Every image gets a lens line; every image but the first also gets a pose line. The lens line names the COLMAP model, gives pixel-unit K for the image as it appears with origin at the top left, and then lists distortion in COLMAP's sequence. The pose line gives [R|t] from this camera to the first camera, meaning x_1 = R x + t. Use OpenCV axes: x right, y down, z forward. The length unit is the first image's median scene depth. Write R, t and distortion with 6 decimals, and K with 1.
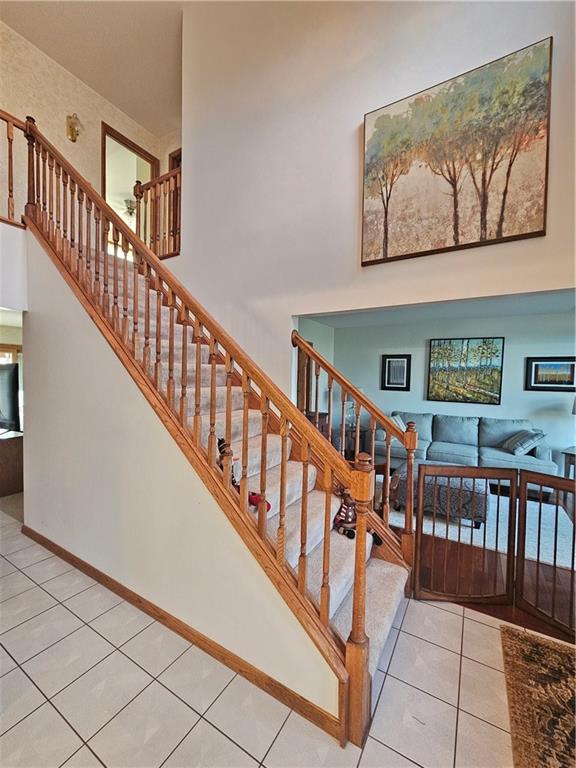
lens RADIAL K [[312.3, 0, 289.6], [0, 312.3, 385.6], [0, 0, 1]] dist [-0.001941, -0.000183]
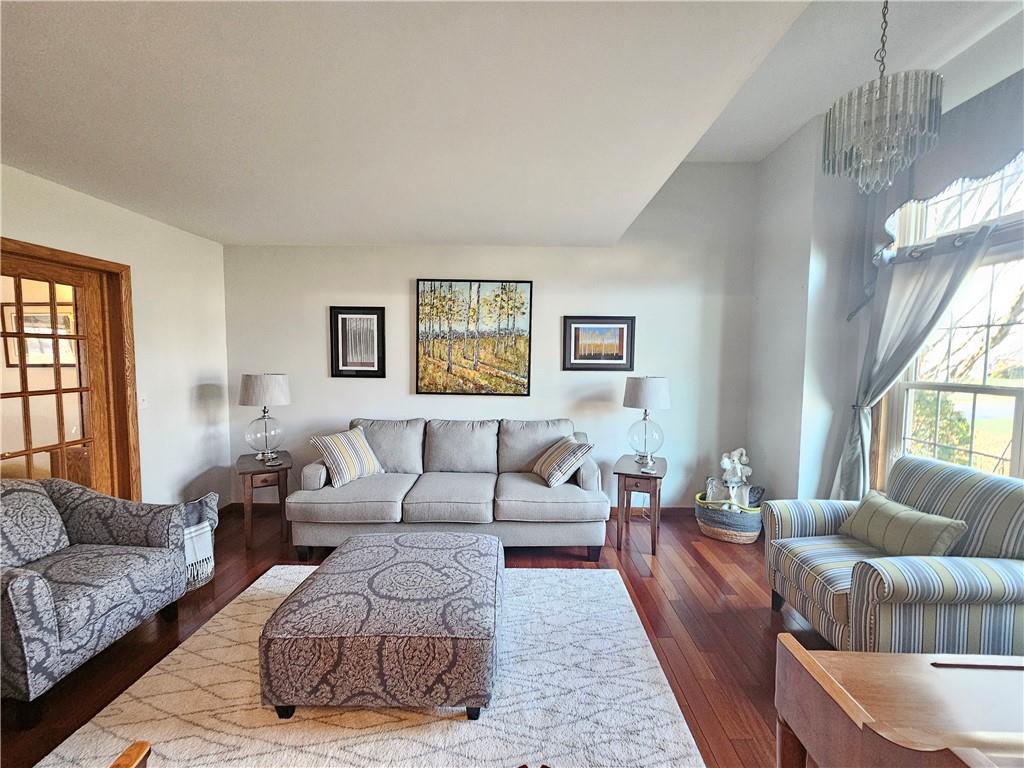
lens RADIAL K [[416.4, 0, 511.3], [0, 416.4, 380.5], [0, 0, 1]] dist [-0.001941, -0.000183]
pose [[0.866939, -0.042197, 0.496624, 0.250050], [0.024947, 0.998834, 0.041319, -0.001526], [-0.497789, -0.023432, 0.866982, 0.327249]]
